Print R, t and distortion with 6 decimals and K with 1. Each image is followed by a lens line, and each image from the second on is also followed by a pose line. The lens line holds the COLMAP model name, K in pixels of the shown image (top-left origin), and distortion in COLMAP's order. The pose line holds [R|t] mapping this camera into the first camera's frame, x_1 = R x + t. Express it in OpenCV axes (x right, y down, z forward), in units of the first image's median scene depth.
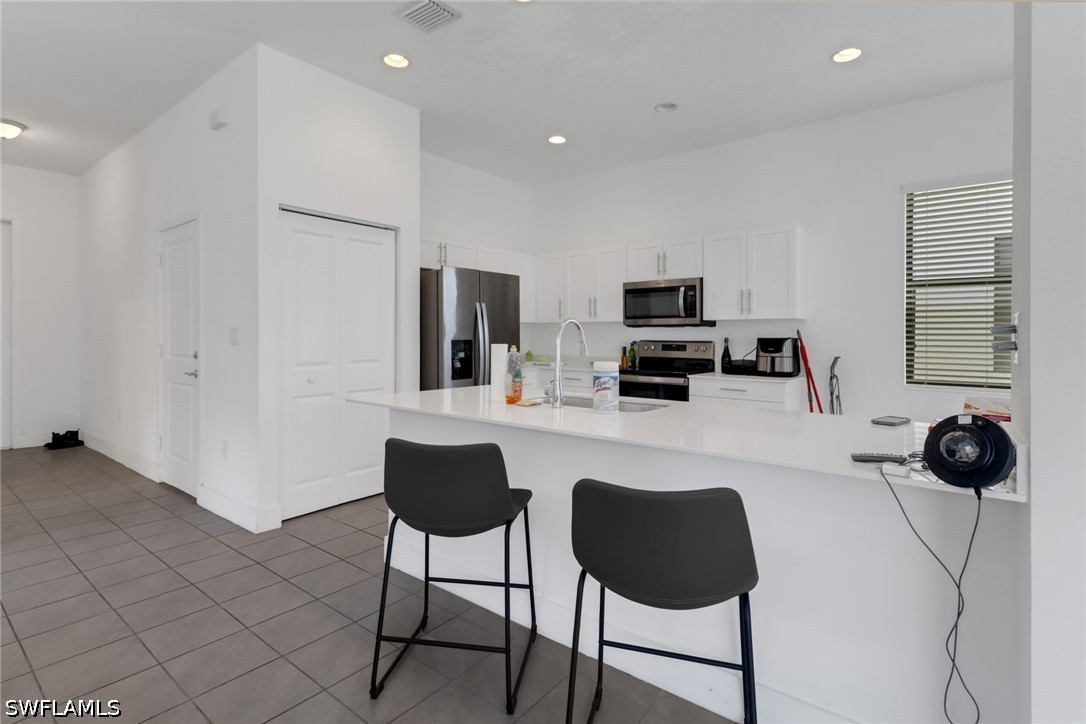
lens RADIAL K [[526.4, 0, 537.3], [0, 526.4, 337.2], [0, 0, 1]] dist [0.043509, -0.019164]
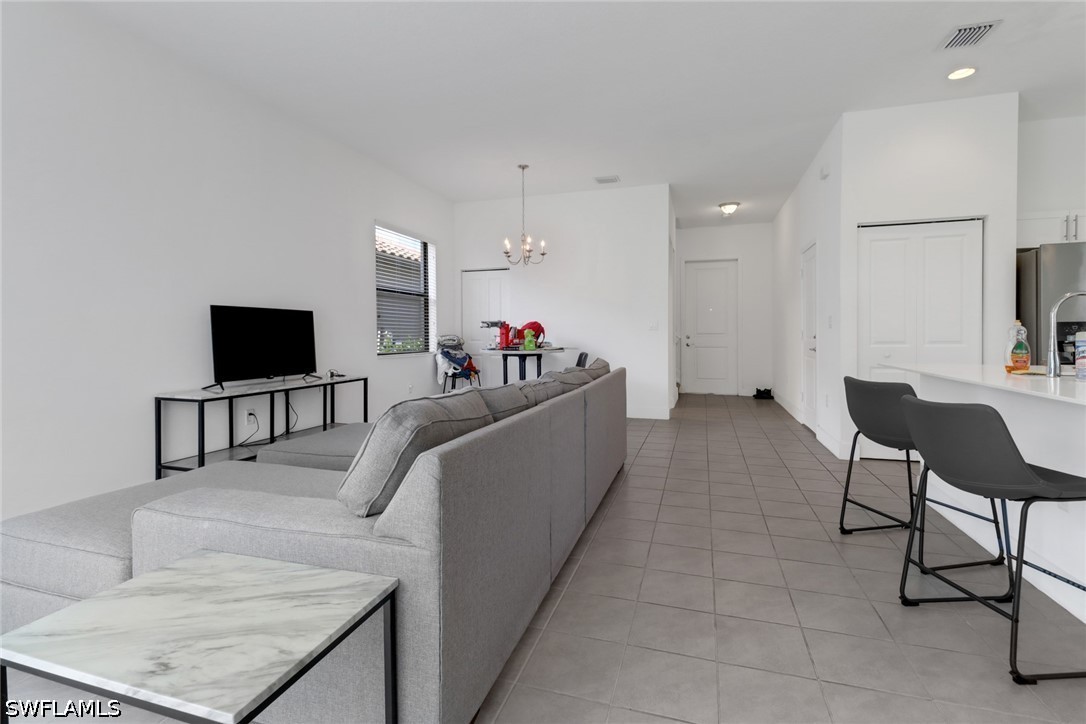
lens RADIAL K [[526.4, 0, 537.3], [0, 526.4, 337.2], [0, 0, 1]] dist [0.043509, -0.019164]
pose [[0.362786, -0.000202, -0.931872, 0.373873], [0.002271, 0.999997, 0.000668, 0.028057], [0.931870, -0.002359, 0.362786, -0.197770]]
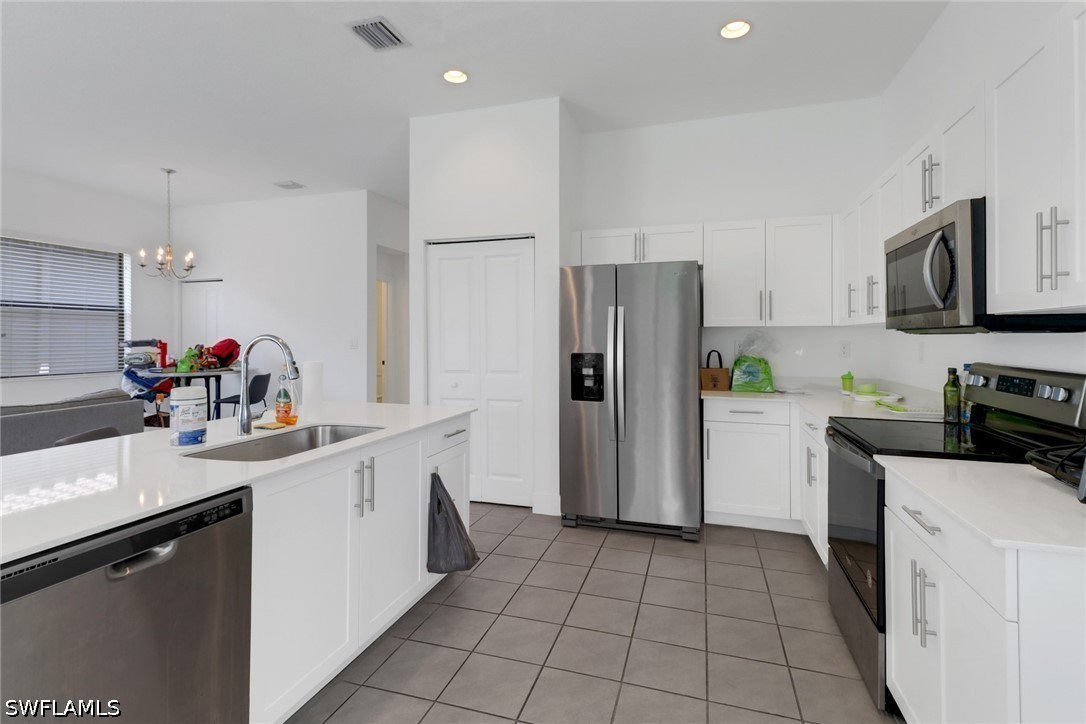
lens RADIAL K [[526.4, 0, 537.3], [0, 526.4, 337.2], [0, 0, 1]] dist [0.043509, -0.019164]
pose [[0.365269, 0.002030, -0.930900, 0.570681], [0.004645, 0.999981, 0.004003, -0.022466], [0.930890, -0.005786, 0.365253, 0.601104]]
